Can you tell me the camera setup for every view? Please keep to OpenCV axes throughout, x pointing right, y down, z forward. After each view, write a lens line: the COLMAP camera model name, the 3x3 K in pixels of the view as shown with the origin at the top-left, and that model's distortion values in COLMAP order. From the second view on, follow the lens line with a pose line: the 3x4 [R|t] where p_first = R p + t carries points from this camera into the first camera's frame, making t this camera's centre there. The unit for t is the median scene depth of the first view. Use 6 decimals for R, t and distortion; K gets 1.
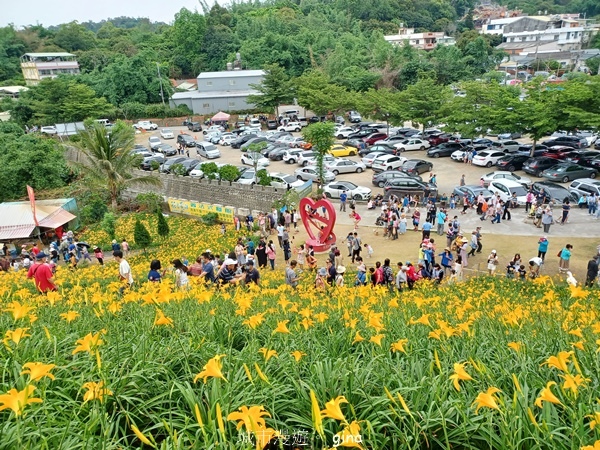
lens RADIAL K [[438.0, 0, 300.0], [0, 438.0, 225.0], [0, 0, 1]] dist [0.036991, -0.000178]
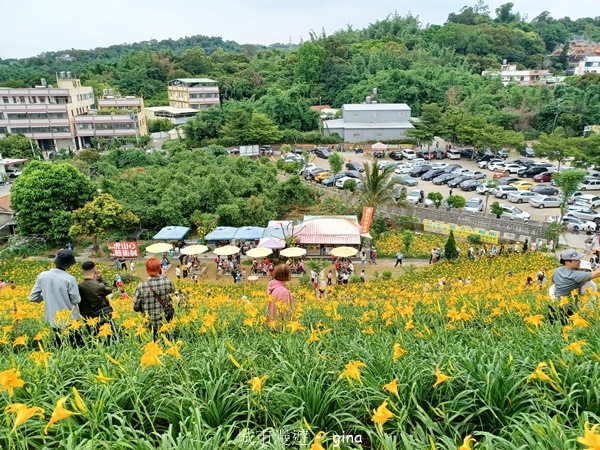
lens RADIAL K [[438.0, 0, 300.0], [0, 438.0, 225.0], [0, 0, 1]] dist [0.036991, -0.000178]
pose [[0.994424, 0.066557, -0.081802, -0.191851], [-0.069293, 0.997112, -0.031078, 0.006465], [0.079498, 0.036573, 0.996164, -0.109027]]
